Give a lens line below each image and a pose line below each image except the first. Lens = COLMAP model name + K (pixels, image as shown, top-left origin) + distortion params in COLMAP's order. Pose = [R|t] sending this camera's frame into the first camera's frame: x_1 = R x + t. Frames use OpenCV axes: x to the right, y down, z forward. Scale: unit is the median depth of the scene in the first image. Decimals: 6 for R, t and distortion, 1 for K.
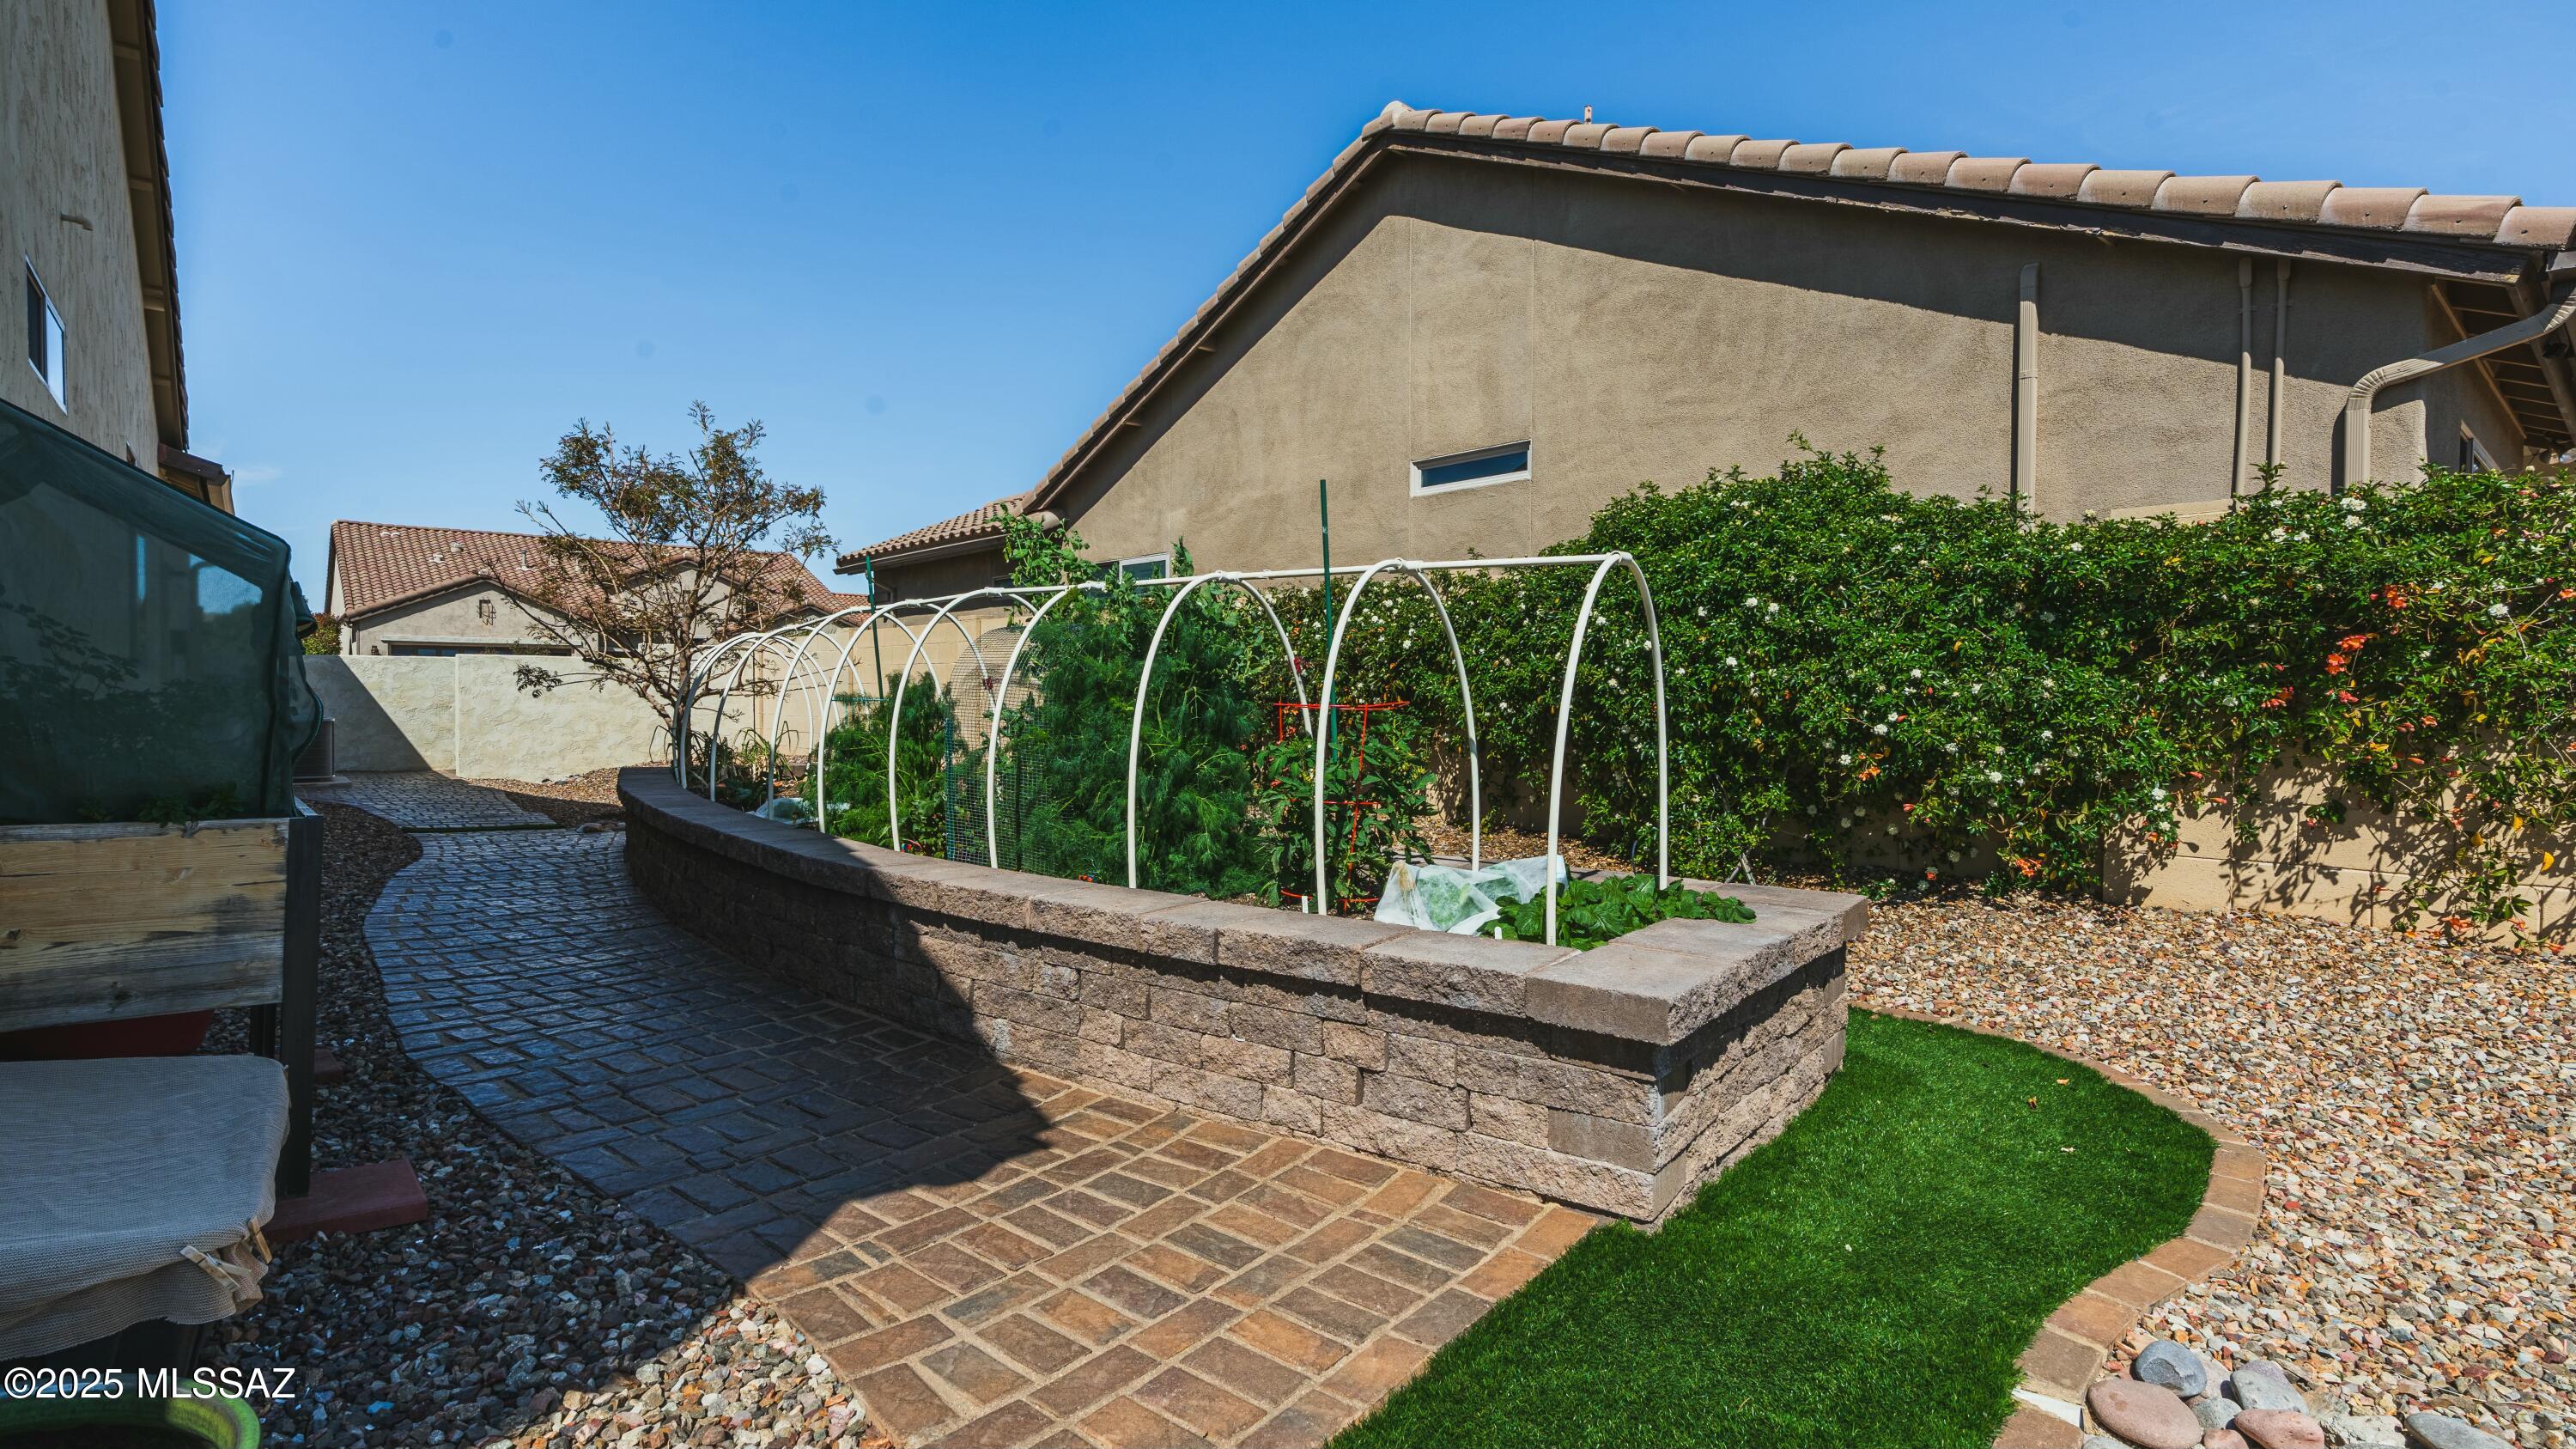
lens RADIAL K [[1167.9, 0, 1300.3], [0, 1167.9, 717.7], [0, 0, 1]] dist [-0.014895, 0.006801]
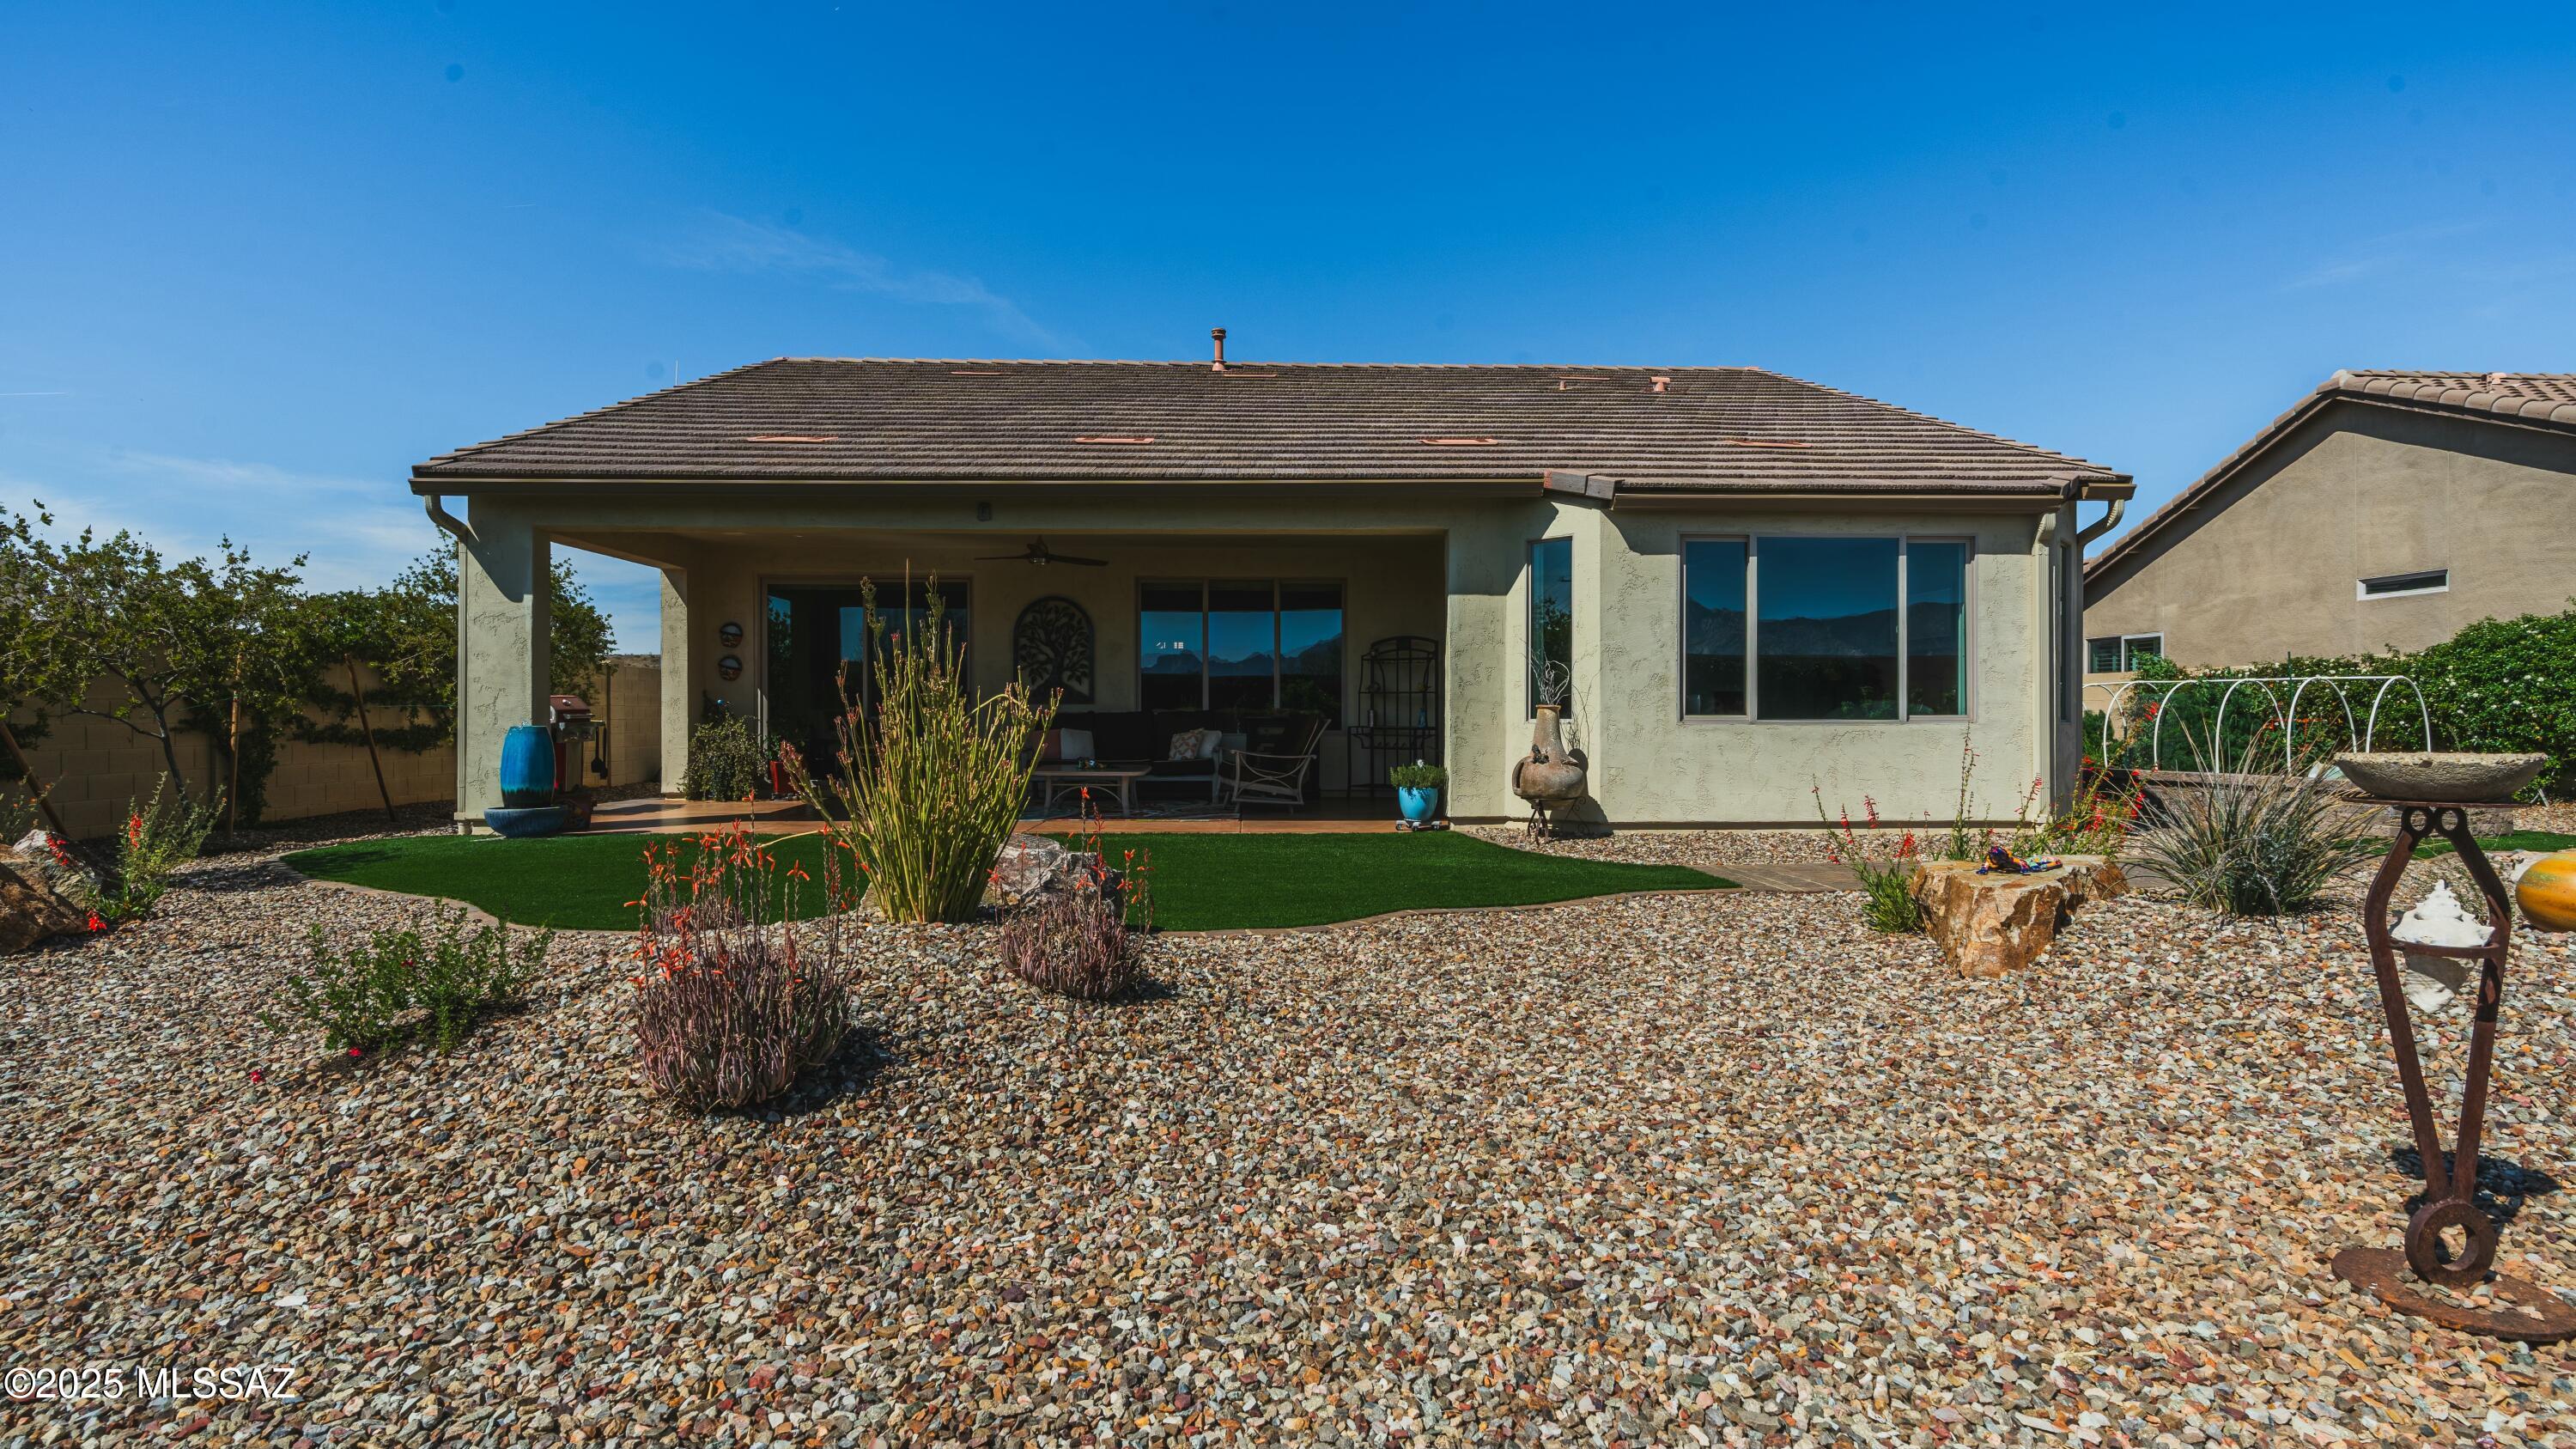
lens RADIAL K [[1167.9, 0, 1300.3], [0, 1167.9, 717.7], [0, 0, 1]] dist [-0.014895, 0.006801]
pose [[0.772909, -0.006949, -0.634479, -0.025152], [-0.010359, 0.999669, -0.023568, 0.035199], [0.634433, 0.024789, 0.772580, -1.318335]]
